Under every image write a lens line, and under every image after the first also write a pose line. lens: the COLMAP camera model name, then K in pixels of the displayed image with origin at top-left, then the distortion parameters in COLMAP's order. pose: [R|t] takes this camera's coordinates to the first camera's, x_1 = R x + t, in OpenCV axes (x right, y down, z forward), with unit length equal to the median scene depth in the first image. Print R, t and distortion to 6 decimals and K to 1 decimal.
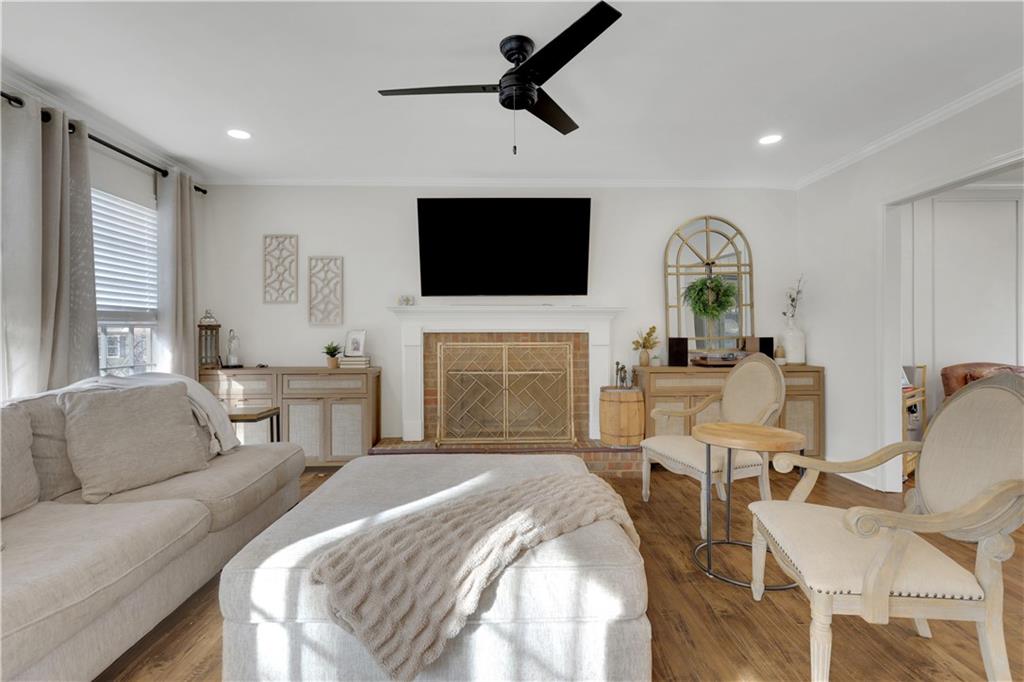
lens RADIAL K [[479.7, 0, 513.1], [0, 479.7, 336.1], [0, 0, 1]] dist [-0.011775, 0.009744]
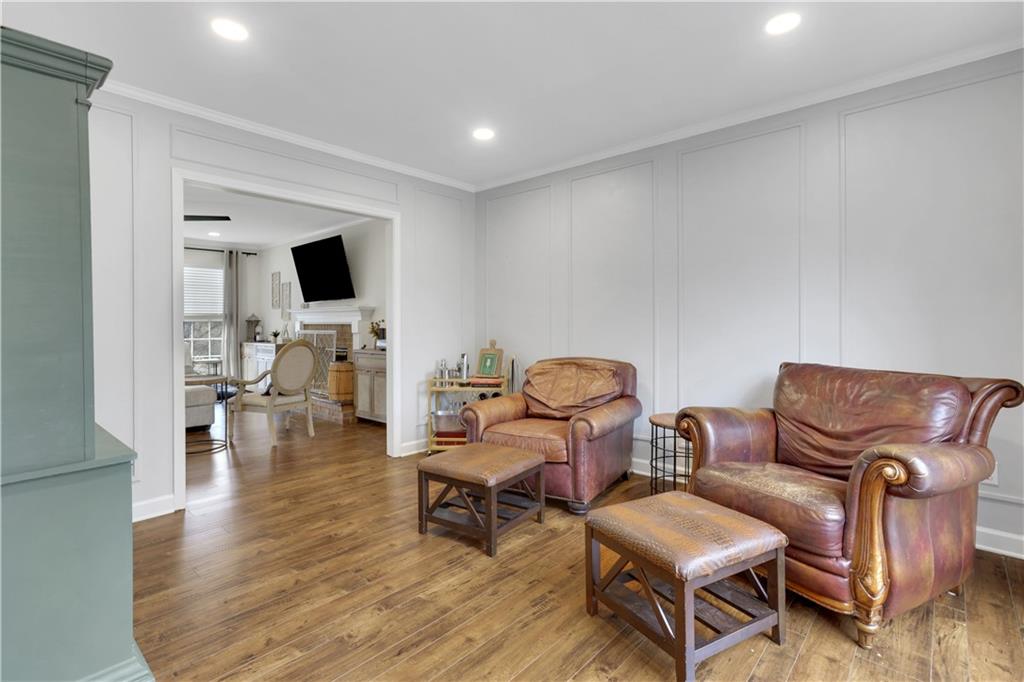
lens RADIAL K [[479.7, 0, 531.6], [0, 479.7, 325.0], [0, 0, 1]] dist [-0.011775, 0.009744]
pose [[0.735473, 0.002623, -0.677549, 1.574179], [0.000688, 0.999989, 0.004618, -0.011492], [0.677553, -0.003863, 0.735464, 0.296468]]
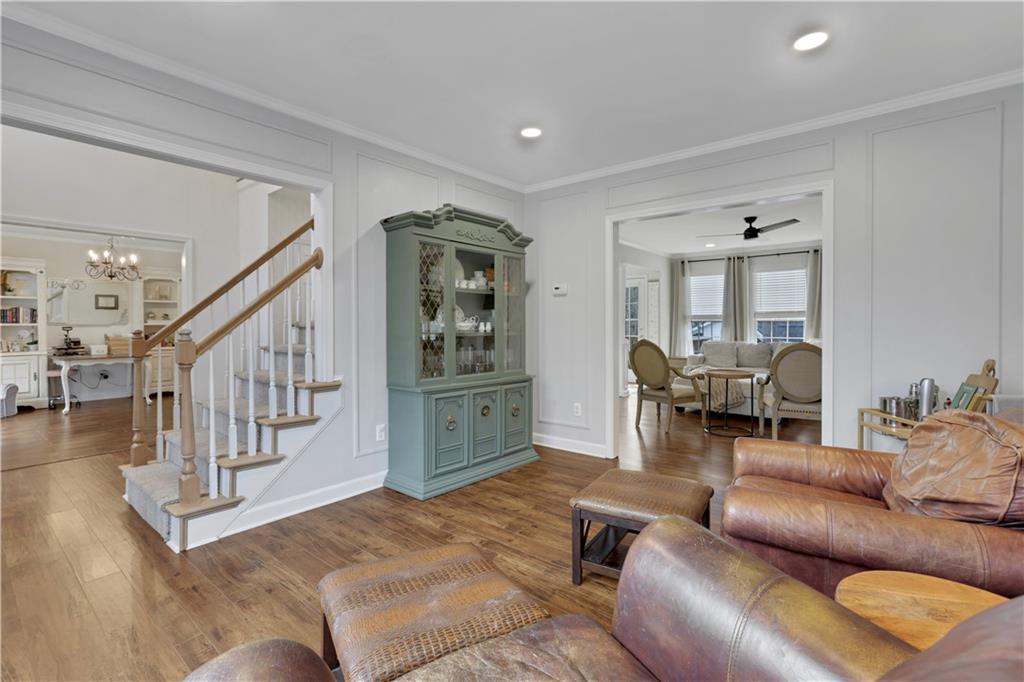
lens RADIAL K [[479.7, 0, 502.5], [0, 479.7, 325.7], [0, 0, 1]] dist [-0.011775, 0.009744]
pose [[-0.674176, 0.009797, -0.738506, 1.587610], [0.000147, 0.999914, 0.013130, -0.021313], [0.738571, 0.008743, -0.674119, 0.980744]]
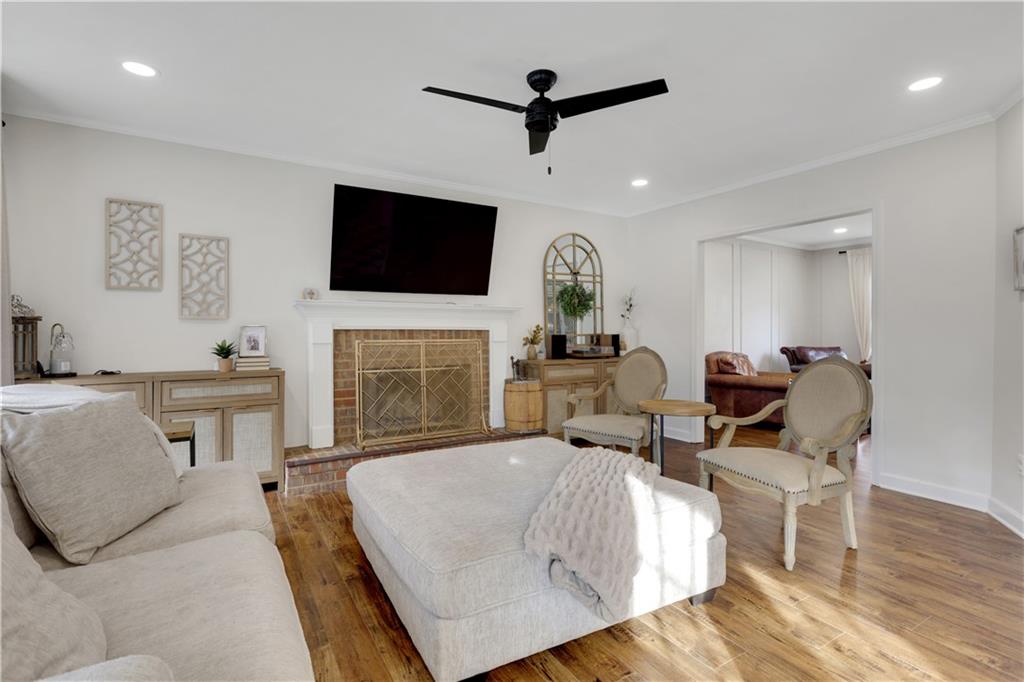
lens RADIAL K [[479.7, 0, 512.6], [0, 479.7, 335.7], [0, 0, 1]] dist [-0.011775, 0.009744]
pose [[0.870378, -0.002015, 0.492380, -0.341002], [-0.000949, 0.999983, 0.005770, -0.000680], [-0.492383, -0.005489, 0.870361, 0.025056]]
